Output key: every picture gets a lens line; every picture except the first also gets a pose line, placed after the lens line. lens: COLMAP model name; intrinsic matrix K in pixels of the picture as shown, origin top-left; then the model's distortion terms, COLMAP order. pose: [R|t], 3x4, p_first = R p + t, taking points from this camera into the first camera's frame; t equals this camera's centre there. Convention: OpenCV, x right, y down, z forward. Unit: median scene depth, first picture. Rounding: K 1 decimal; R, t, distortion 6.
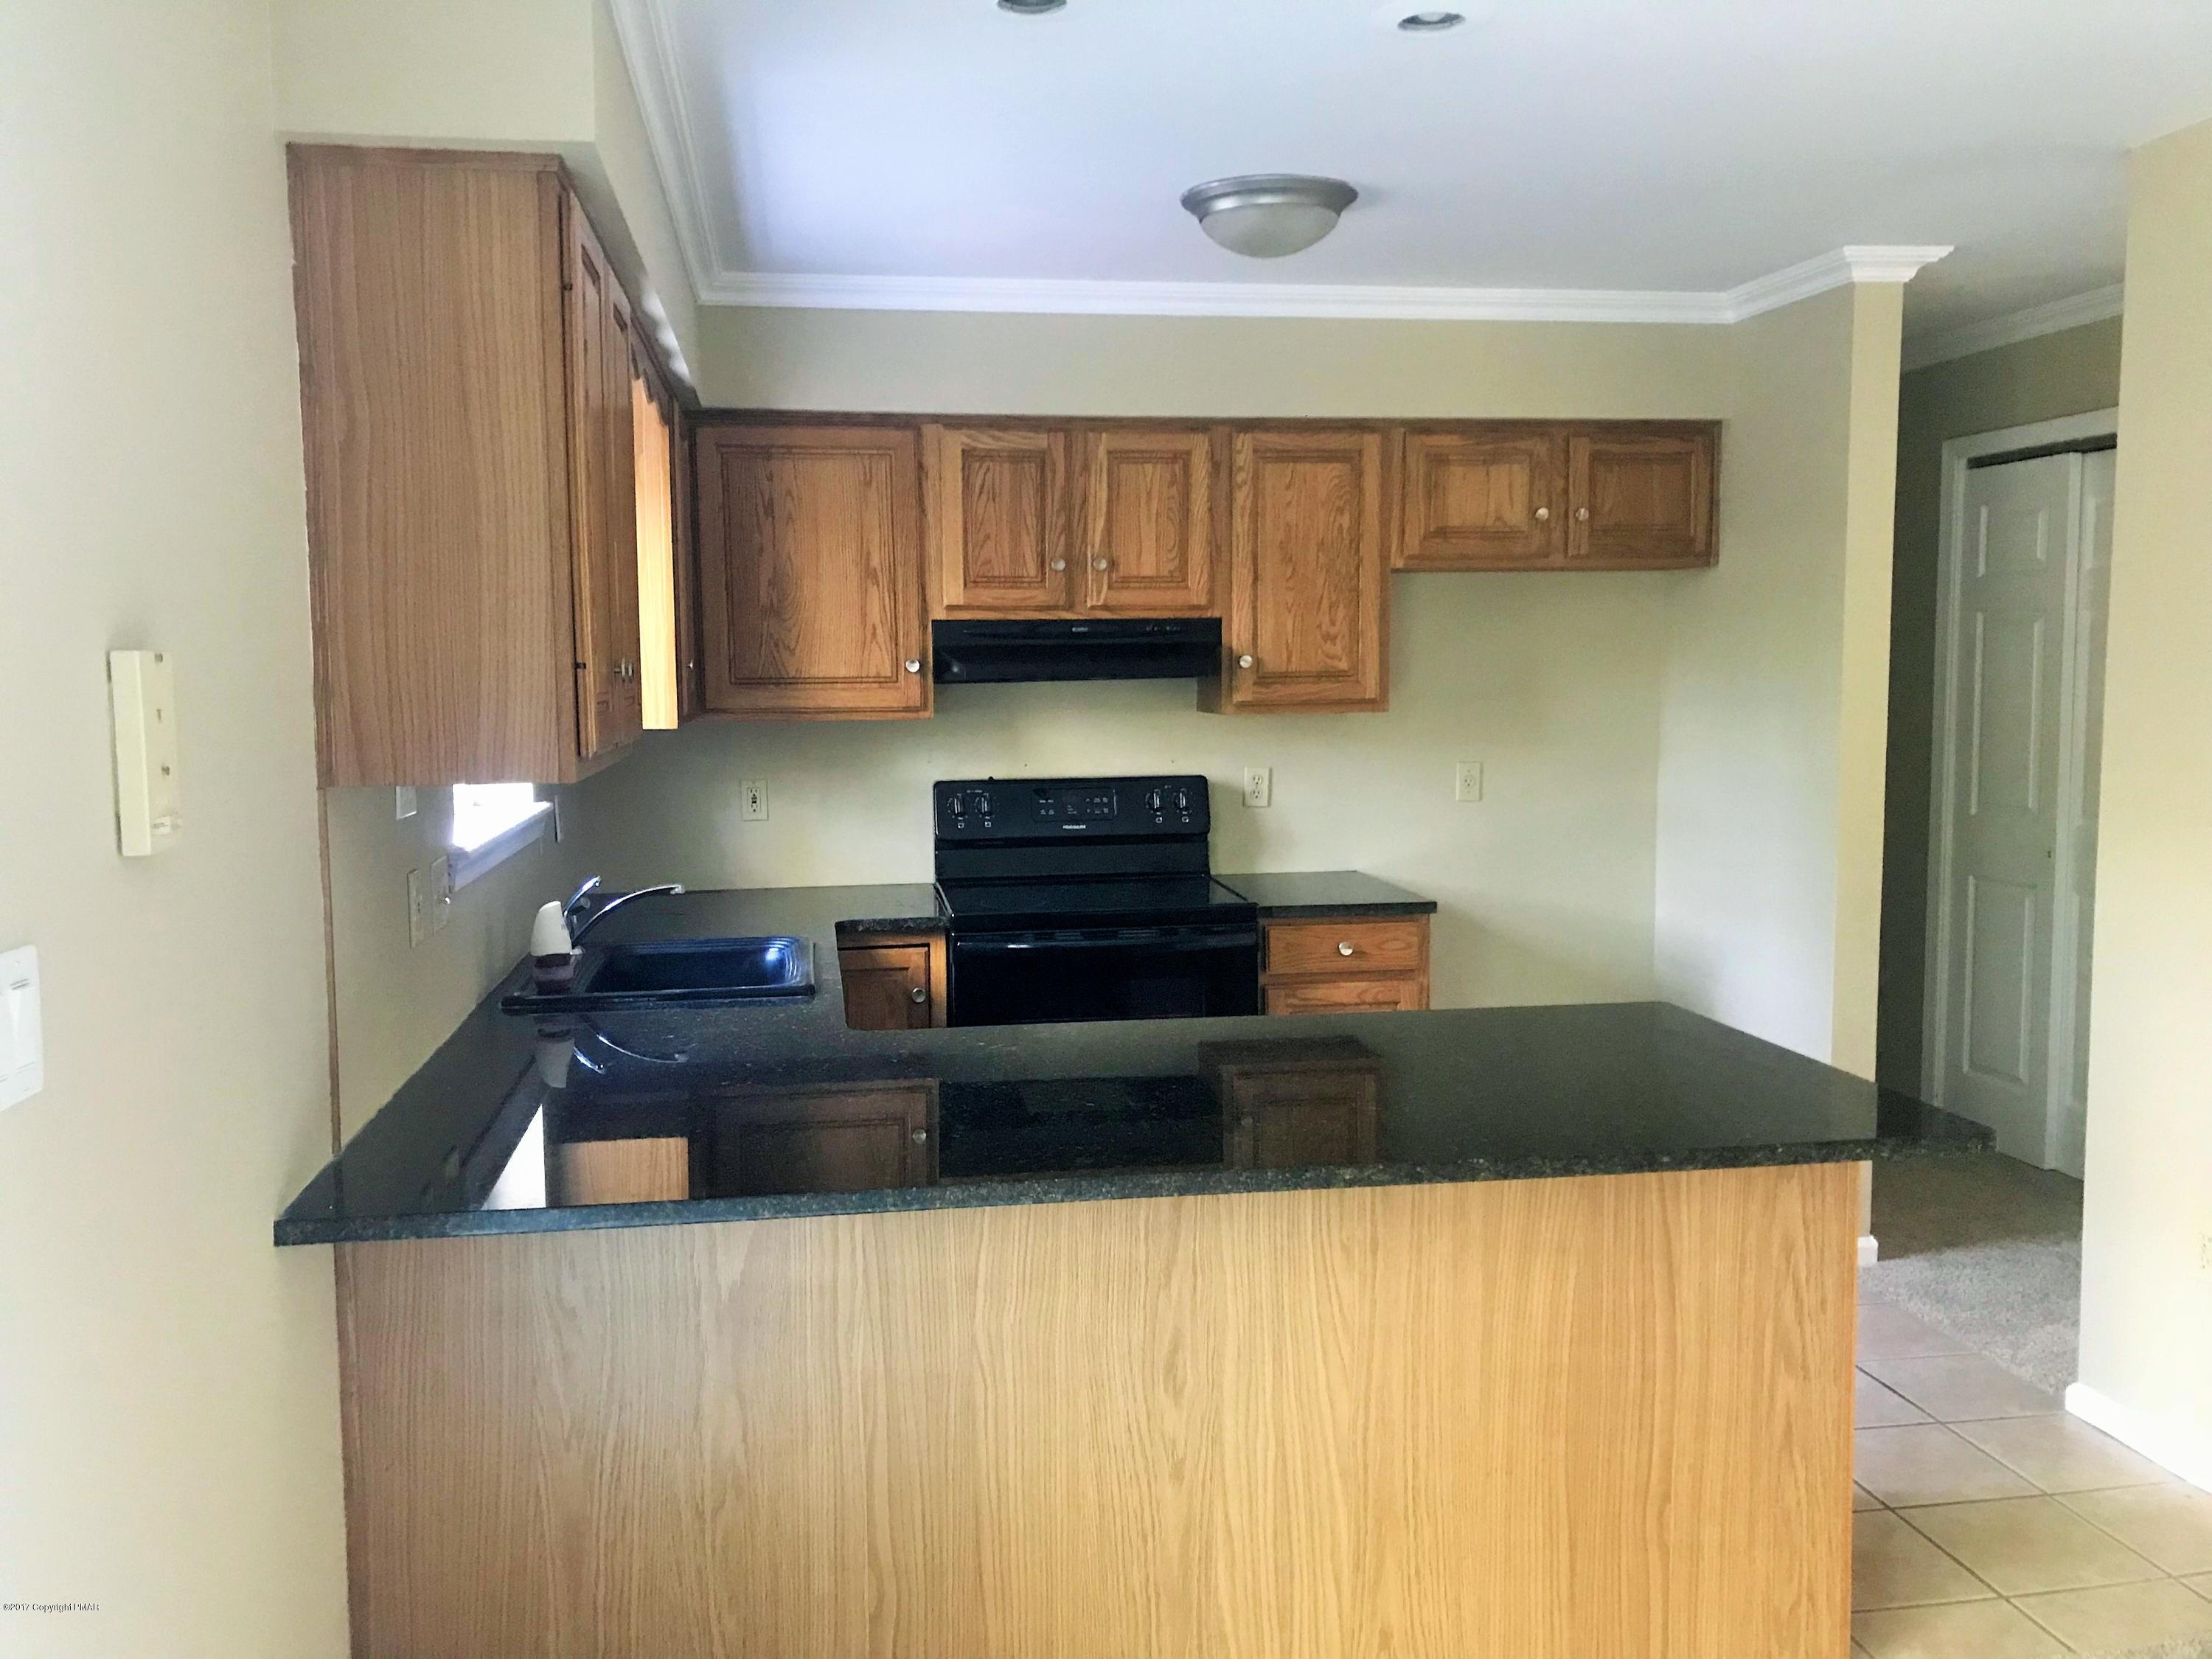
lens RADIAL K [[1813.0, 0, 1106.0], [0, 1813.0, 829.5], [0, 0, 1]] dist [0.124021, -0.305942]
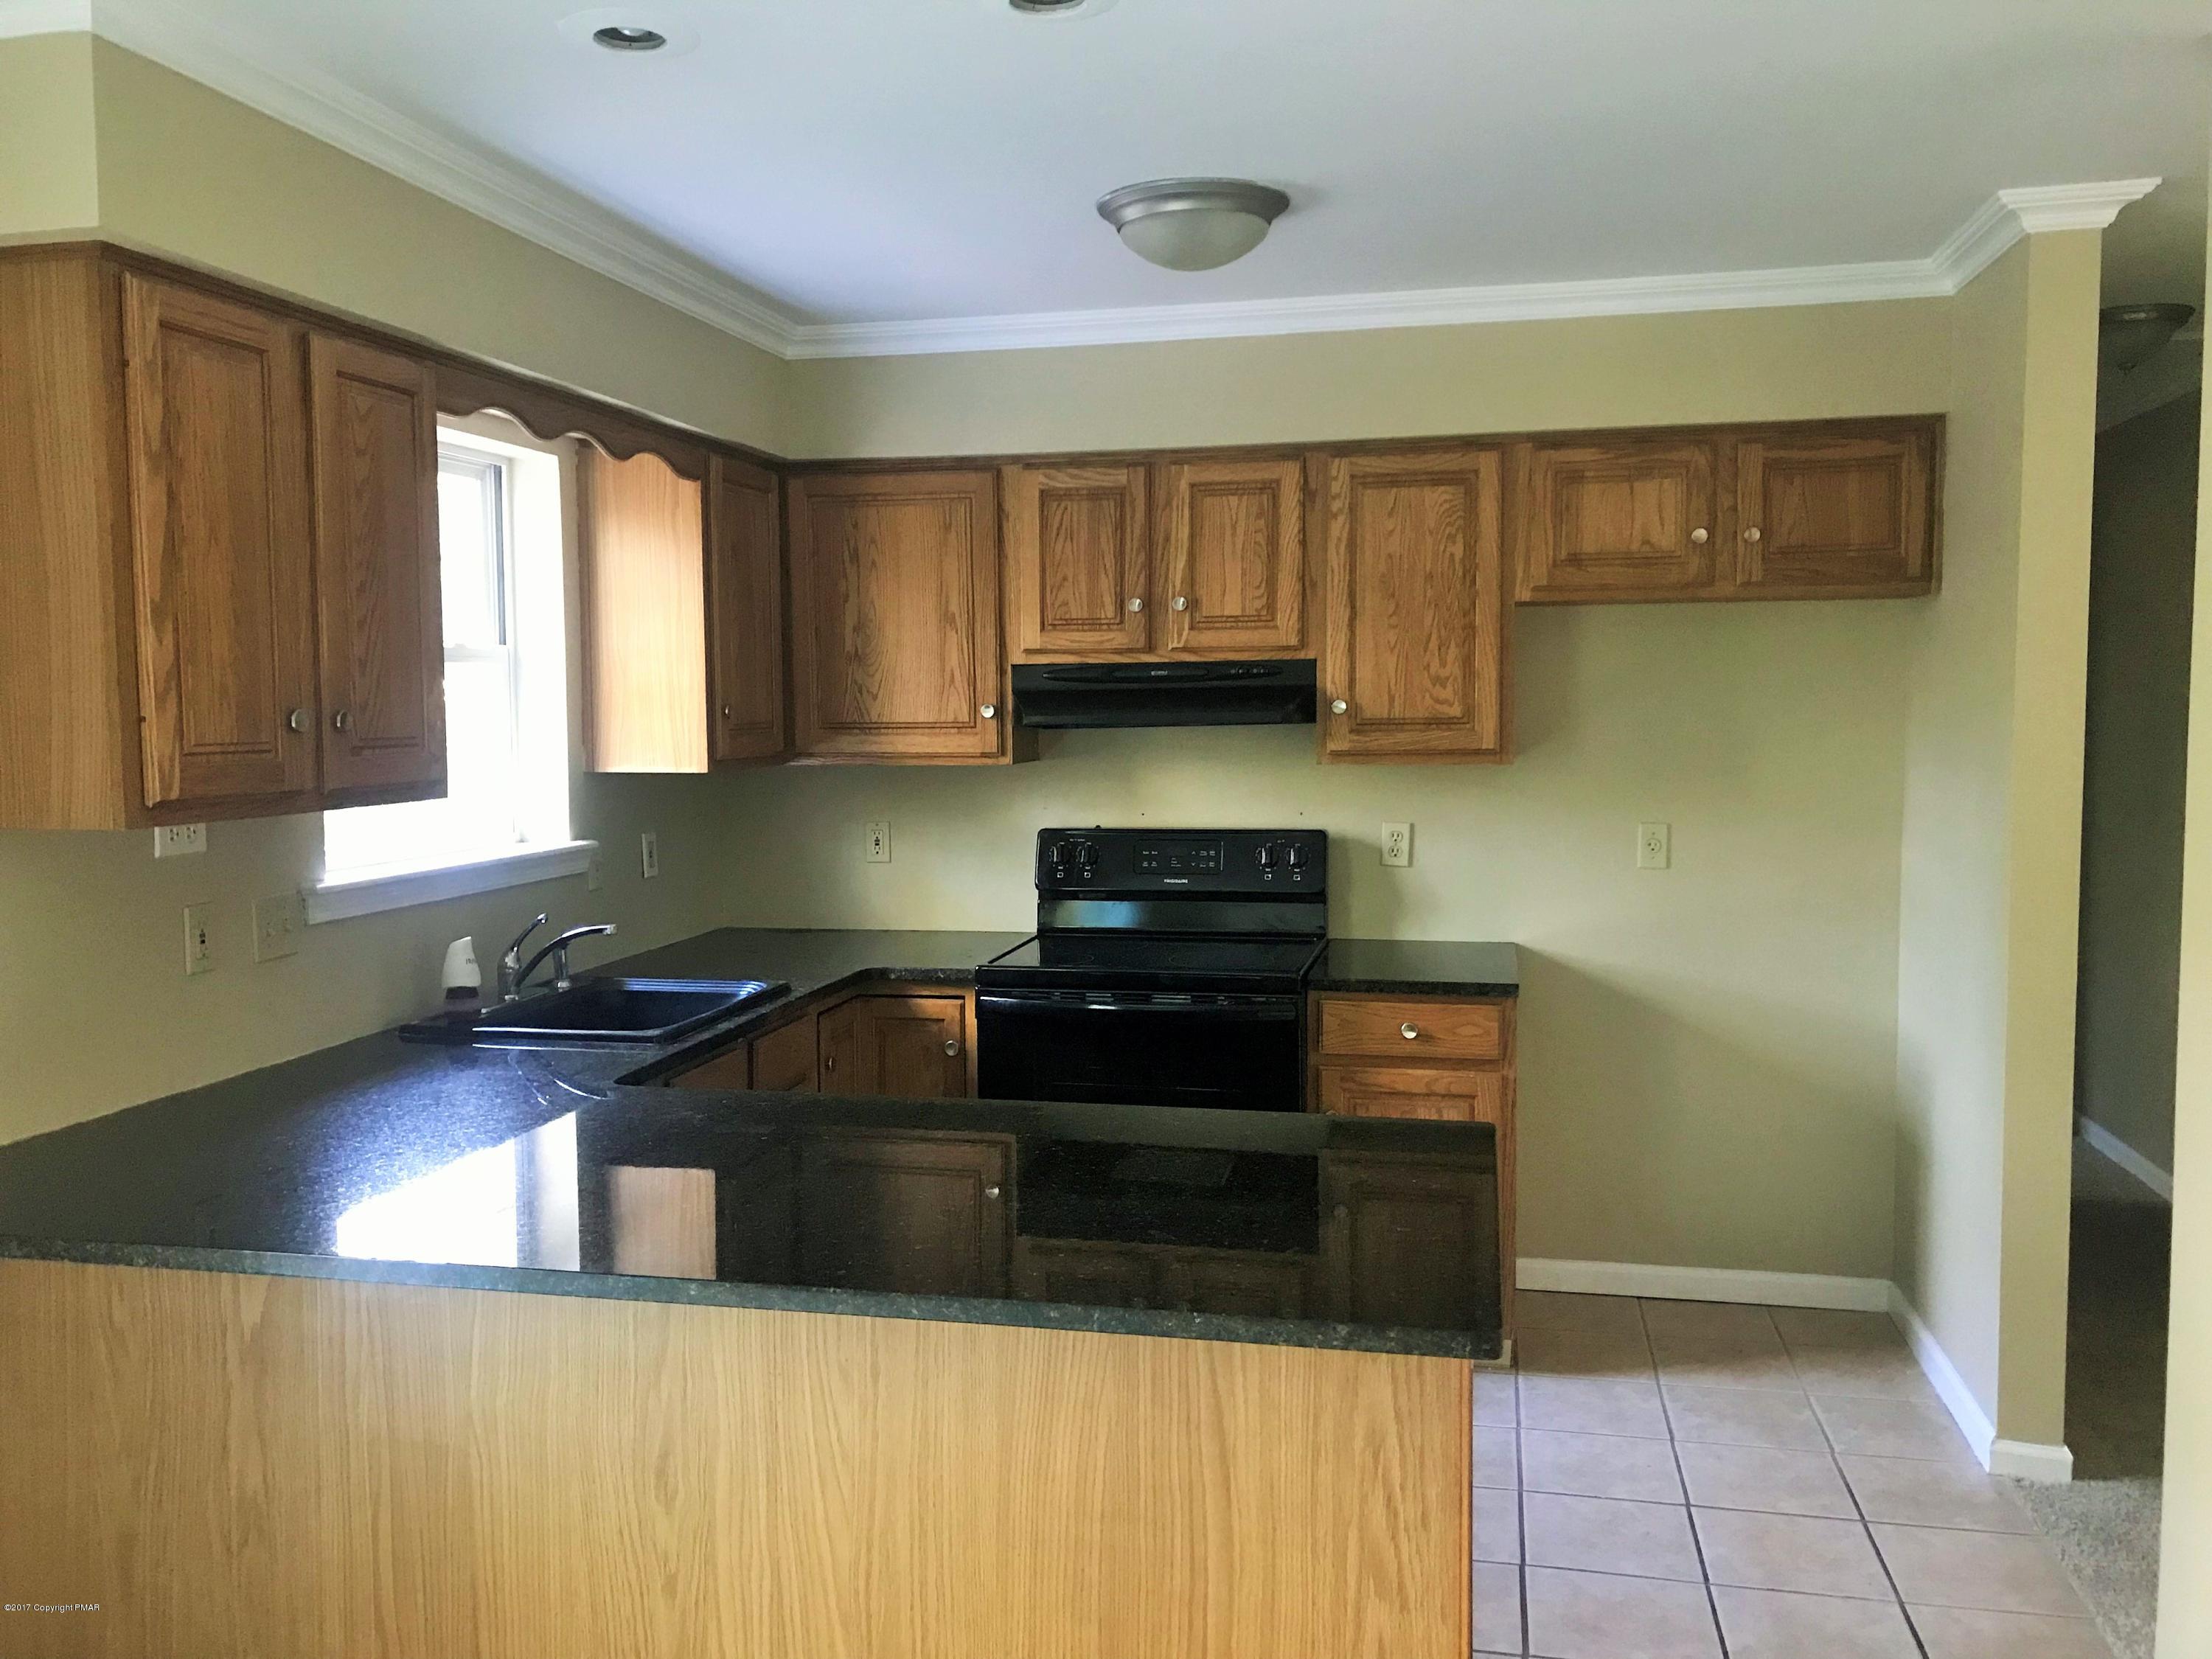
lens RADIAL K [[1813.0, 0, 1106.0], [0, 1813.0, 829.5], [0, 0, 1]] dist [0.124021, -0.305942]
pose [[0.929324, 0.027177, -0.368264, 0.313512], [-0.034196, 0.999336, -0.012548, -0.015903], [0.367679, 0.024254, 0.929636, 0.112215]]
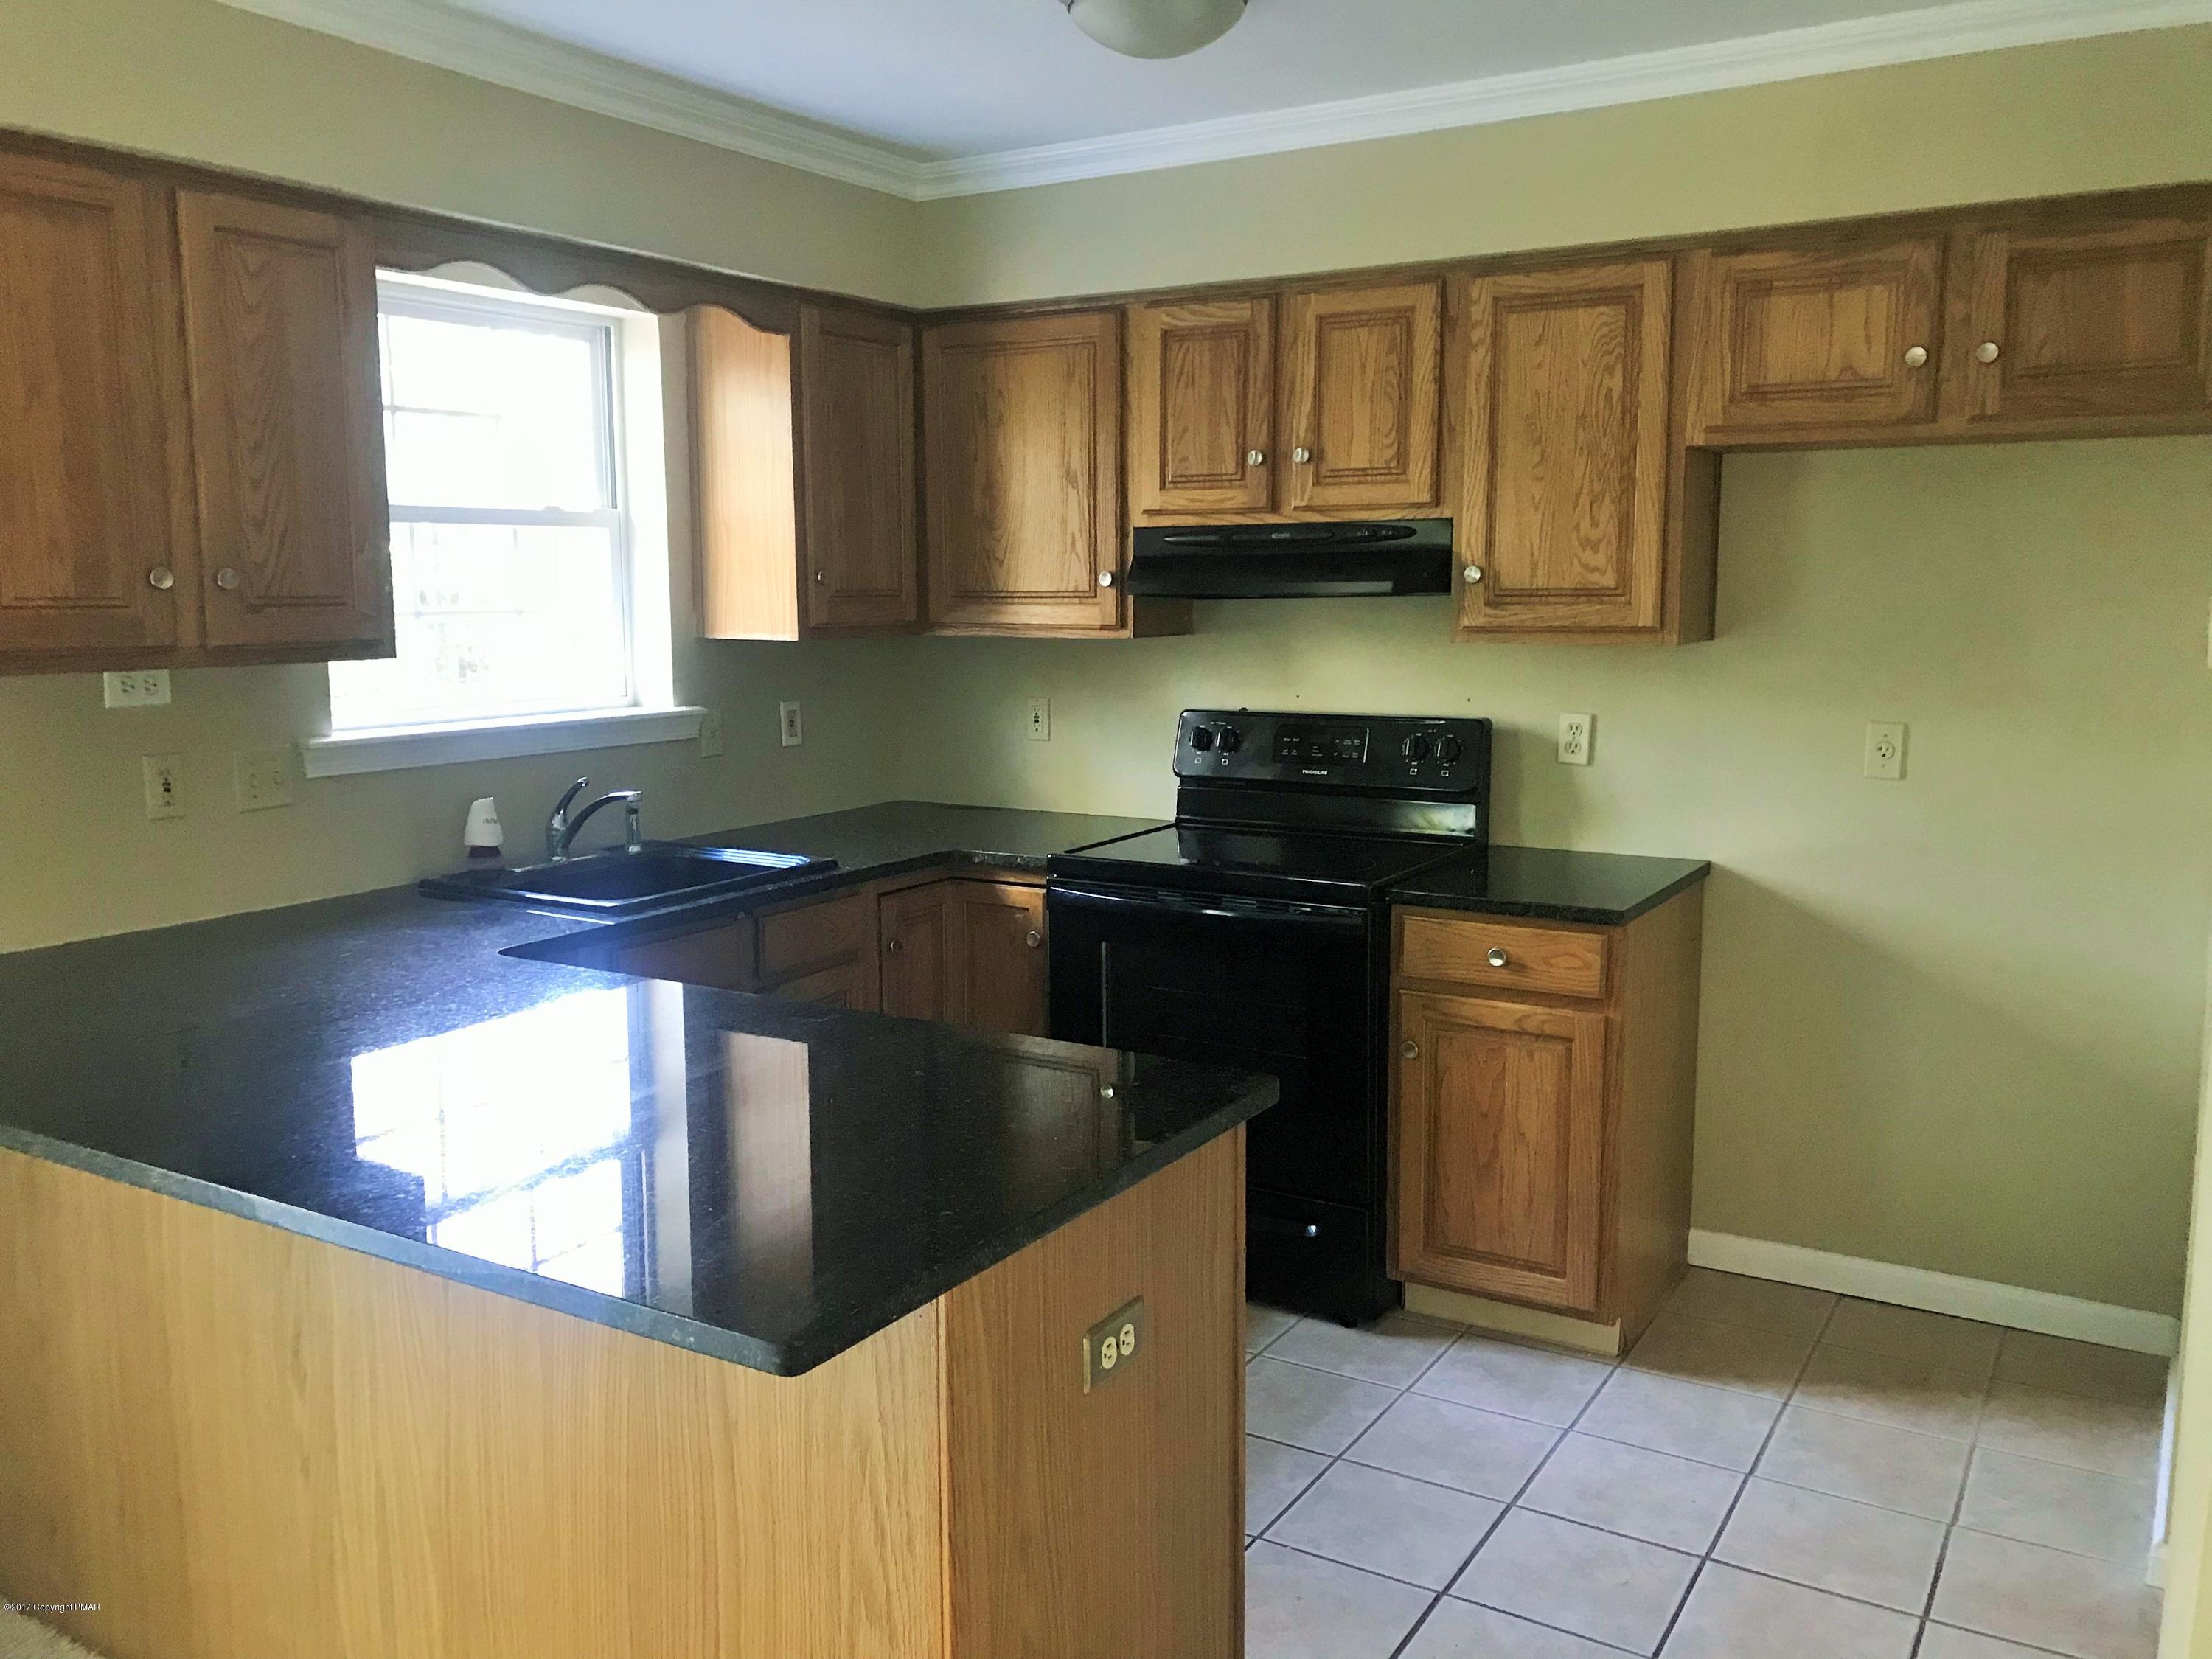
lens RADIAL K [[1824.2, 0, 1106.0], [0, 1824.2, 829.5], [0, 0, 1]] dist [0.062105, -0.110062]
pose [[0.755487, 0.095338, -0.648190, 0.488609], [-0.064930, 0.995380, 0.070726, -0.030049], [0.651938, -0.011345, 0.758187, 0.309544]]
